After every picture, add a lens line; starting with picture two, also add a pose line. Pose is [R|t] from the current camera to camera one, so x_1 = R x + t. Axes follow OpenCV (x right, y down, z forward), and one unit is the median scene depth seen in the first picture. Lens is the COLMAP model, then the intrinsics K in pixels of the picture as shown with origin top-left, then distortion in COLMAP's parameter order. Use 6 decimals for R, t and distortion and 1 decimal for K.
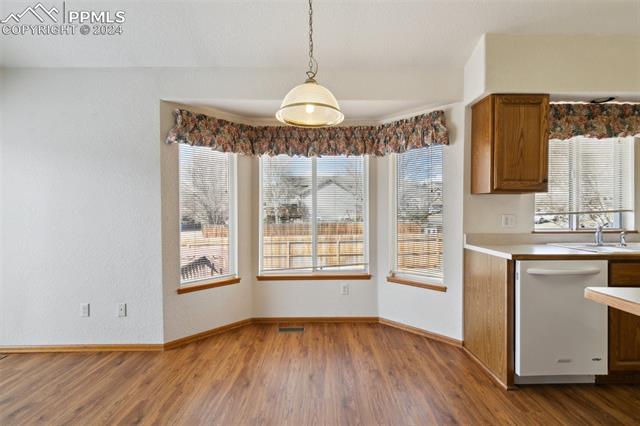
lens RADIAL K [[303.2, 0, 322.8], [0, 303.2, 210.7], [0, 0, 1]] dist [0.000357, 0.000545]
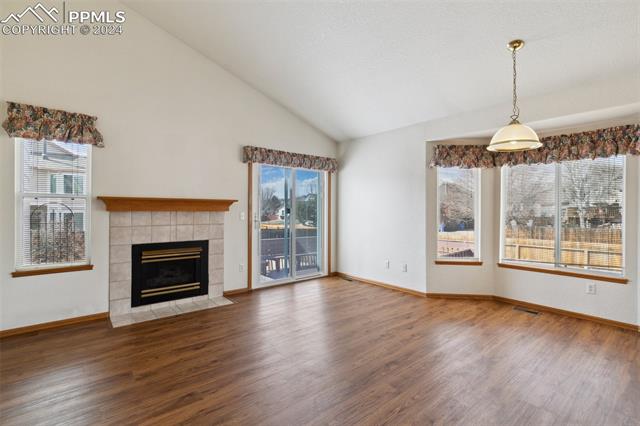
lens RADIAL K [[303.2, 0, 319.7], [0, 303.2, 209.3], [0, 0, 1]] dist [0.000357, 0.000545]
pose [[0.632814, 0.008665, -0.774256, 0.346351], [-0.011086, 0.999936, 0.002130, -0.001685], [0.774225, 0.007235, 0.632869, -0.441963]]
